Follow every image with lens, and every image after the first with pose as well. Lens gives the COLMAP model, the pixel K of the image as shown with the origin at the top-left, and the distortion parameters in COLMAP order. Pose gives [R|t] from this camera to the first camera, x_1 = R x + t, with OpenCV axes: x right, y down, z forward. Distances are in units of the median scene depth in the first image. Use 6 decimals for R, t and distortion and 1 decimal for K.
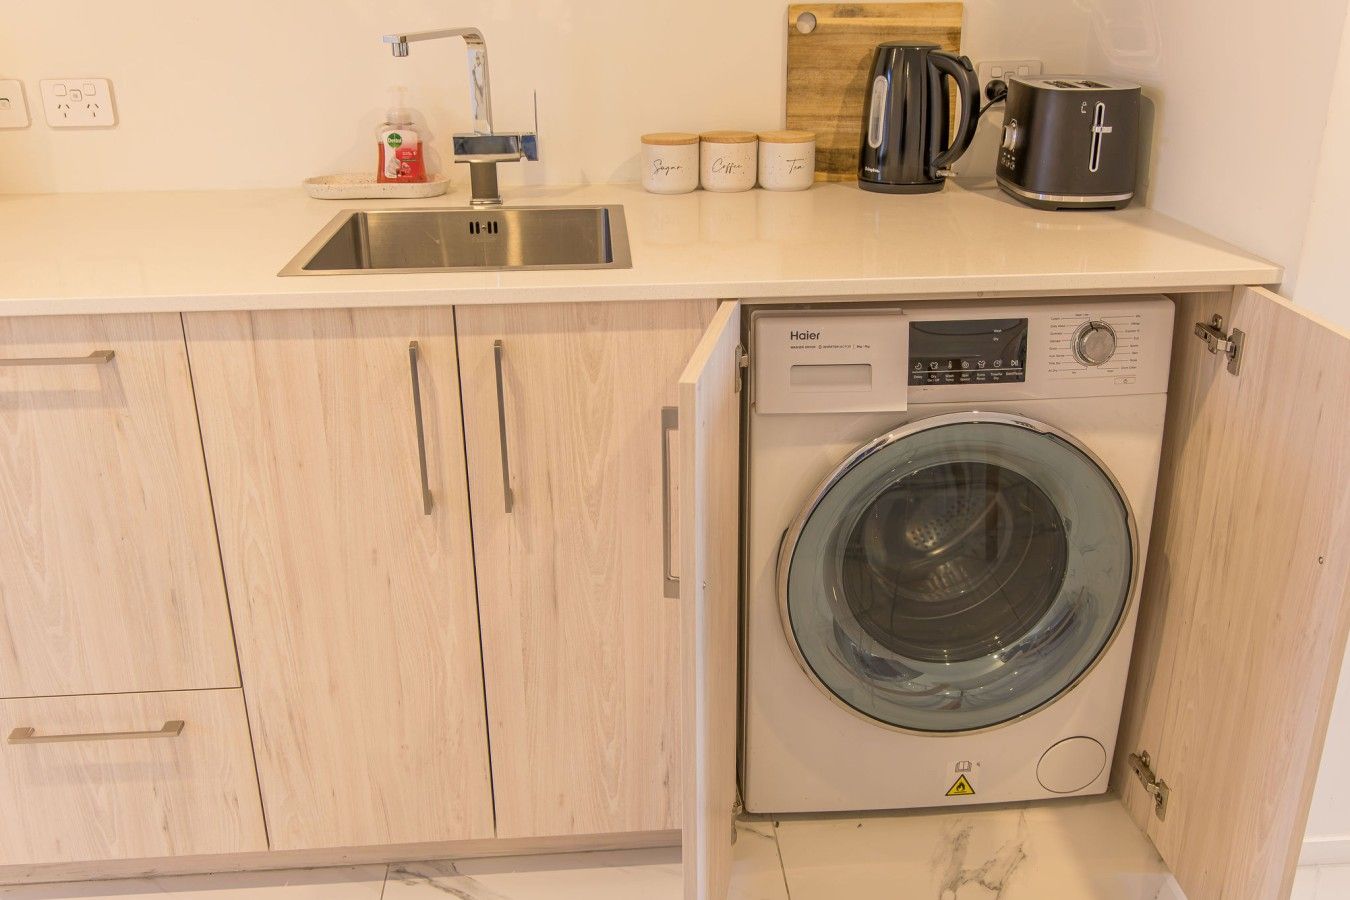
lens RADIAL K [[1233.0, 0, 675.0], [0, 1233.0, 450.0], [0, 0, 1]] dist [-0.006804, -0.010668]
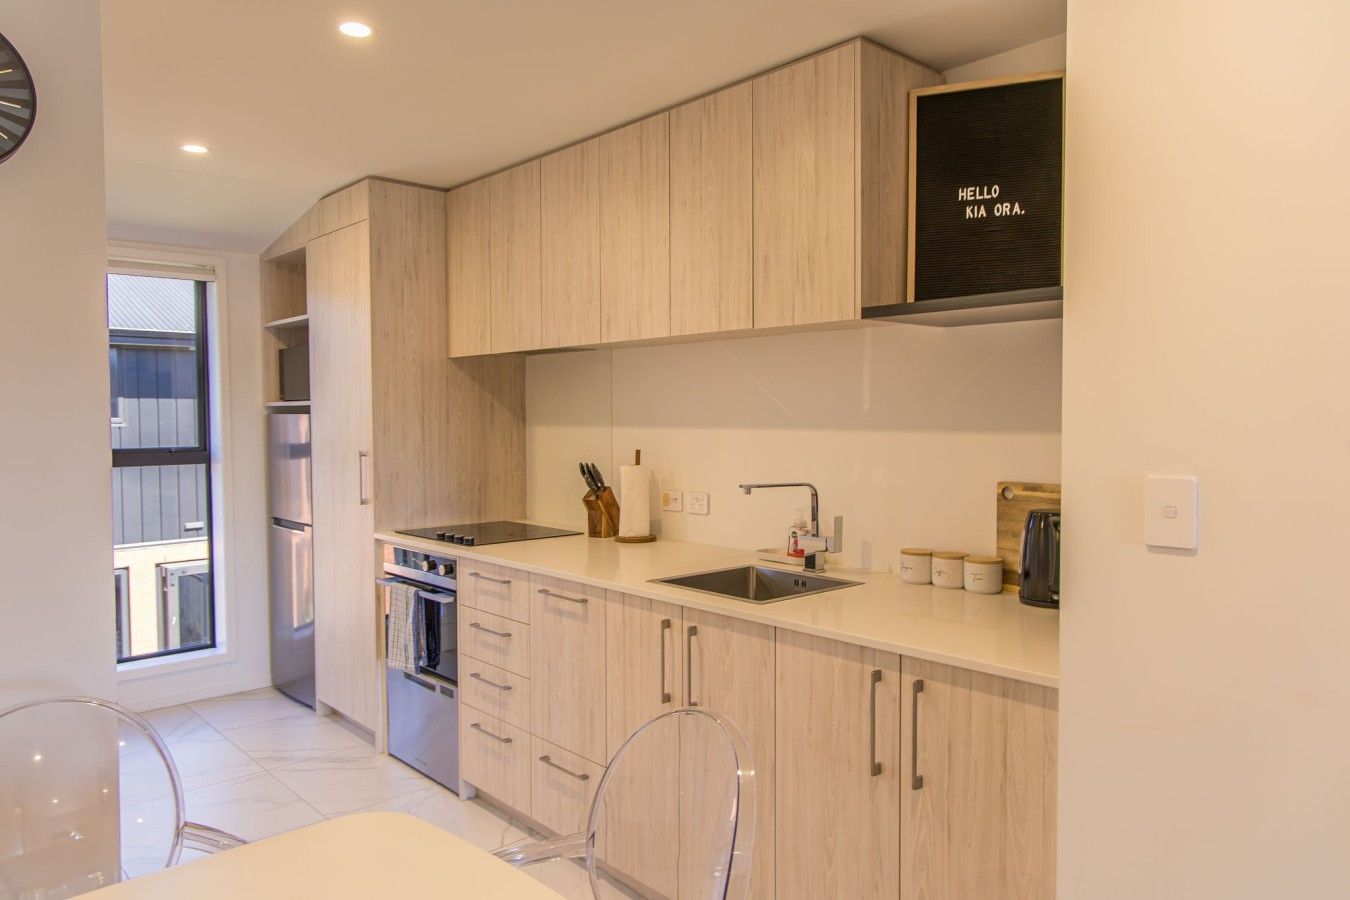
lens RADIAL K [[940.7, 0, 675.0], [0, 940.7, 450.0], [0, 0, 1]] dist [-0.000920, -0.001009]
pose [[0.609056, 0.035499, -0.792333, 0.986469], [-0.294938, 0.937493, -0.184713, -0.057613], [0.736249, 0.346190, 0.581455, -0.053368]]
